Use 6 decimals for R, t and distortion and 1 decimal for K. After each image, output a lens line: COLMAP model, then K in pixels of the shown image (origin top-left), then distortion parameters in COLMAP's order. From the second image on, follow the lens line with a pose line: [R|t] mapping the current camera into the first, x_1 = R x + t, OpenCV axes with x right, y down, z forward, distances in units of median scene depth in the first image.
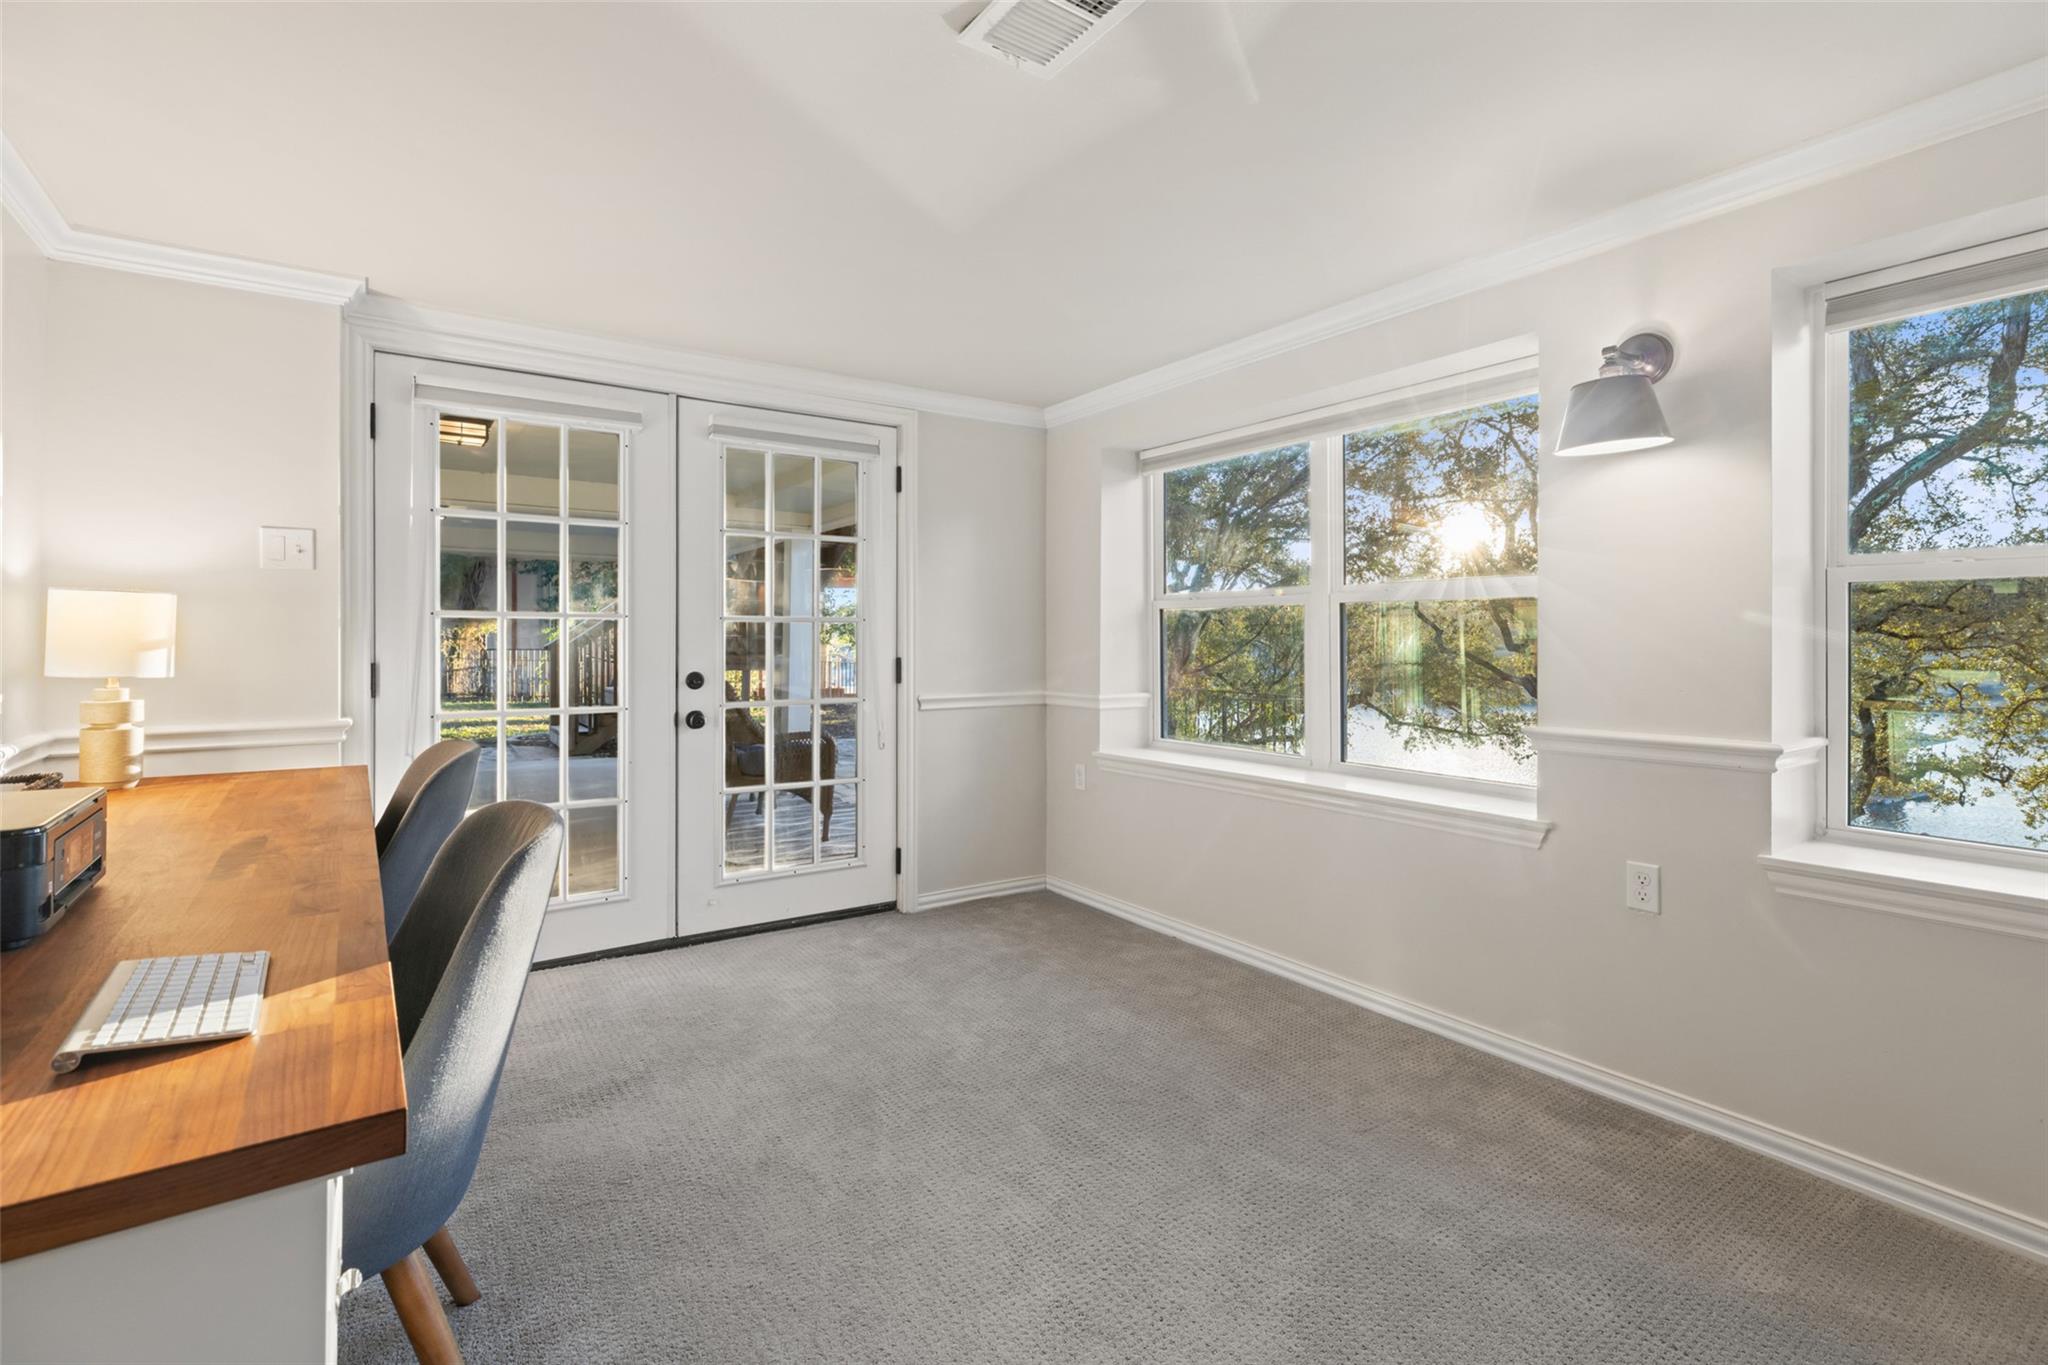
lens RADIAL K [[946.1, 0, 986.5], [0, 946.1, 638.5], [0, 0, 1]] dist [0.004712, -0.000519]
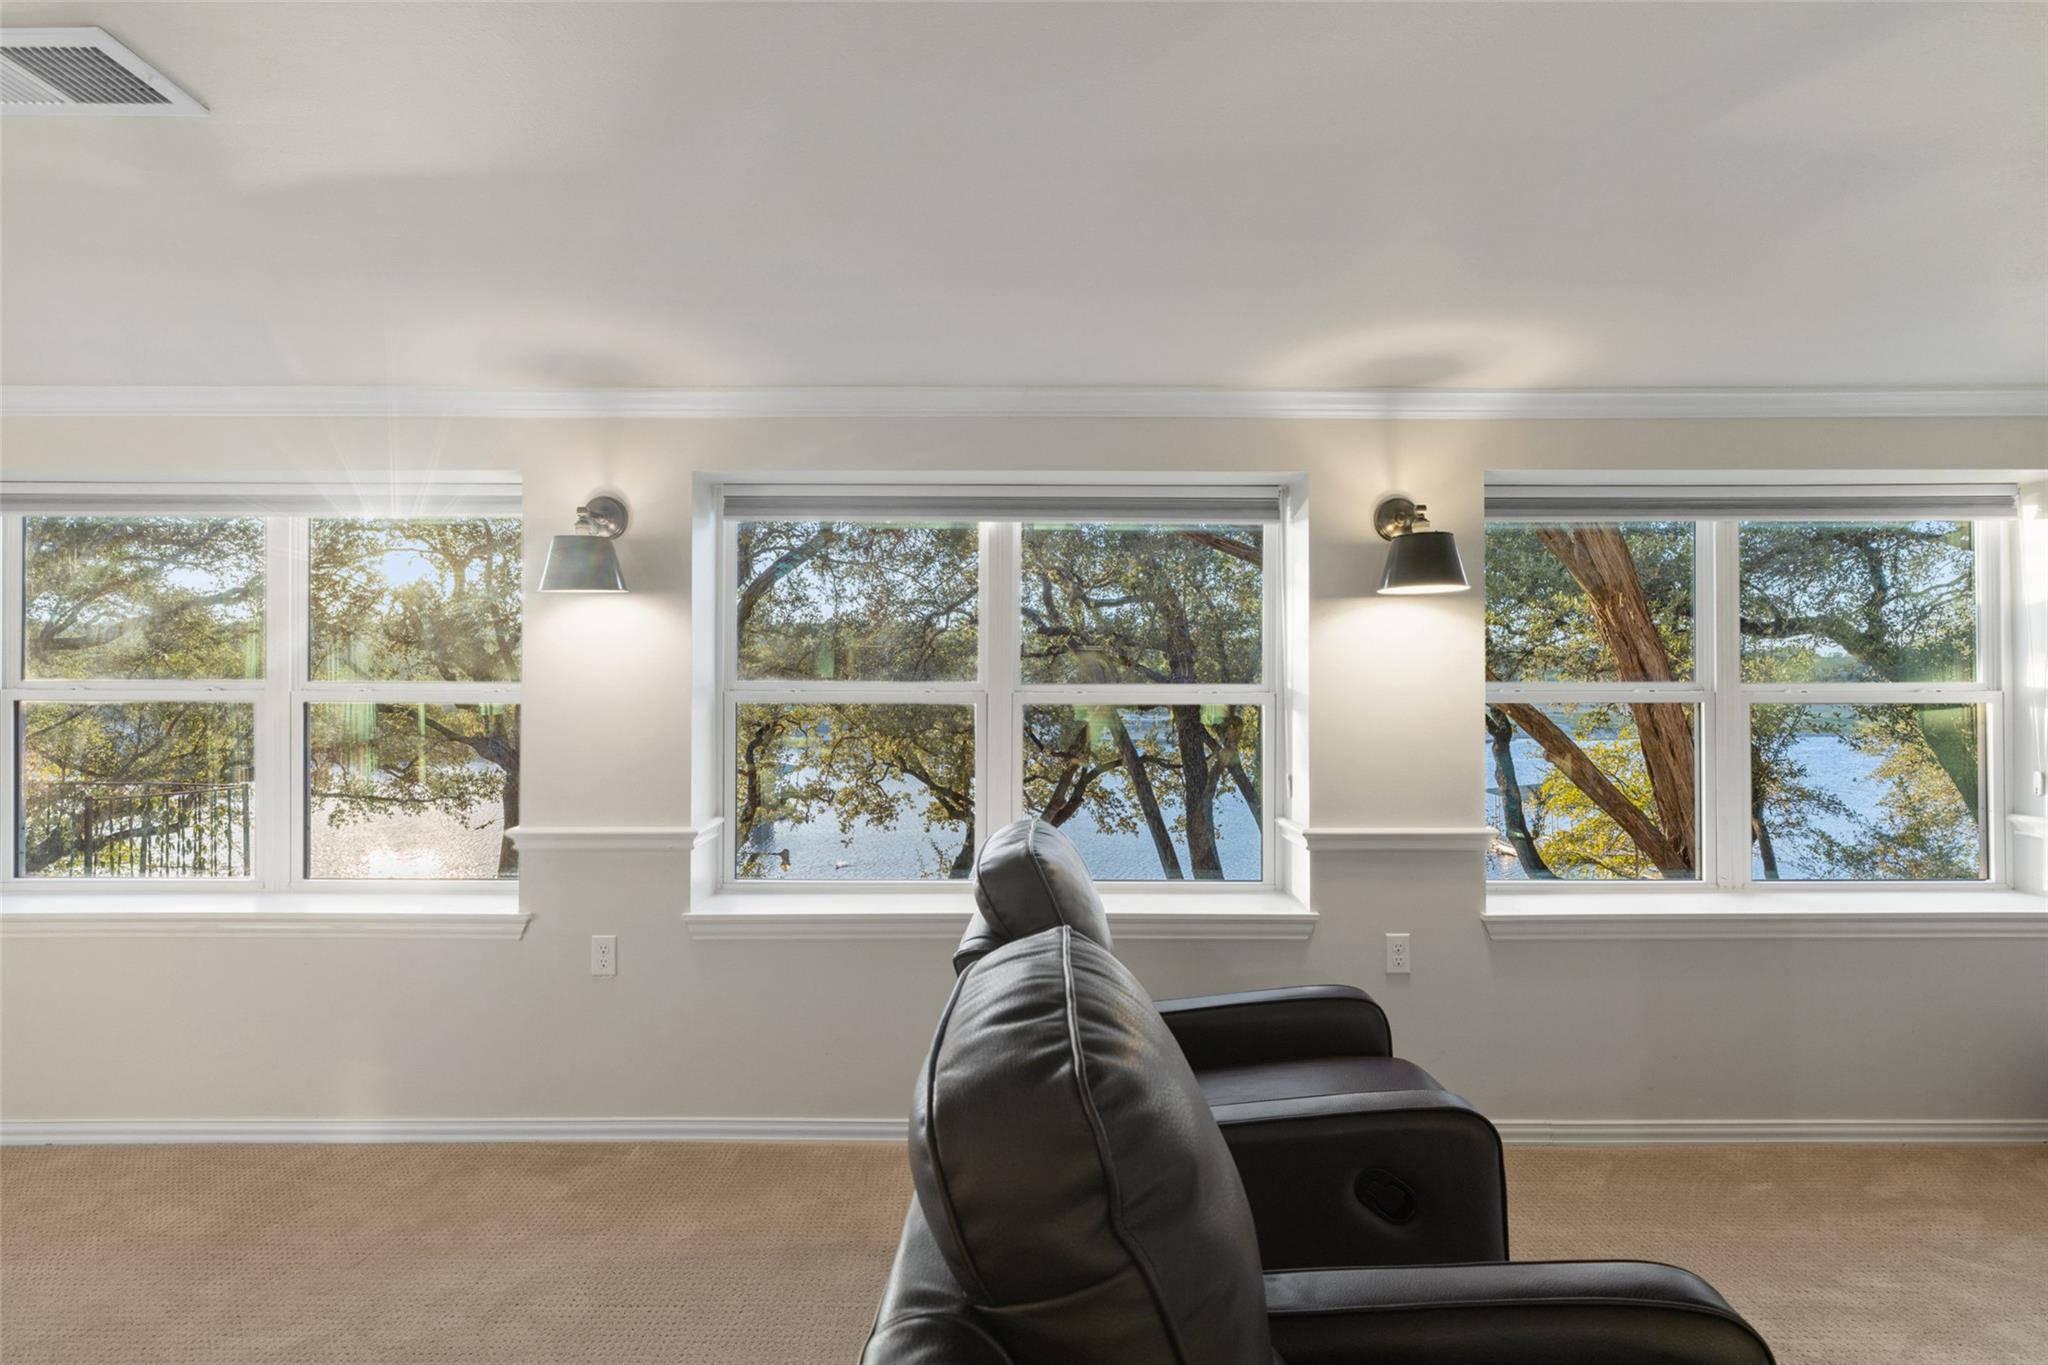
lens RADIAL K [[1063.9, 0, 1024.0], [0, 1063.9, 682.5], [0, 0, 1]] dist [0.003070, 0.001766]
pose [[0.542196, 0.004922, 0.840238, -0.119148], [-0.003366, 0.999988, -0.003685, -0.062279], [-0.840245, -0.000830, 0.542206, -0.137179]]
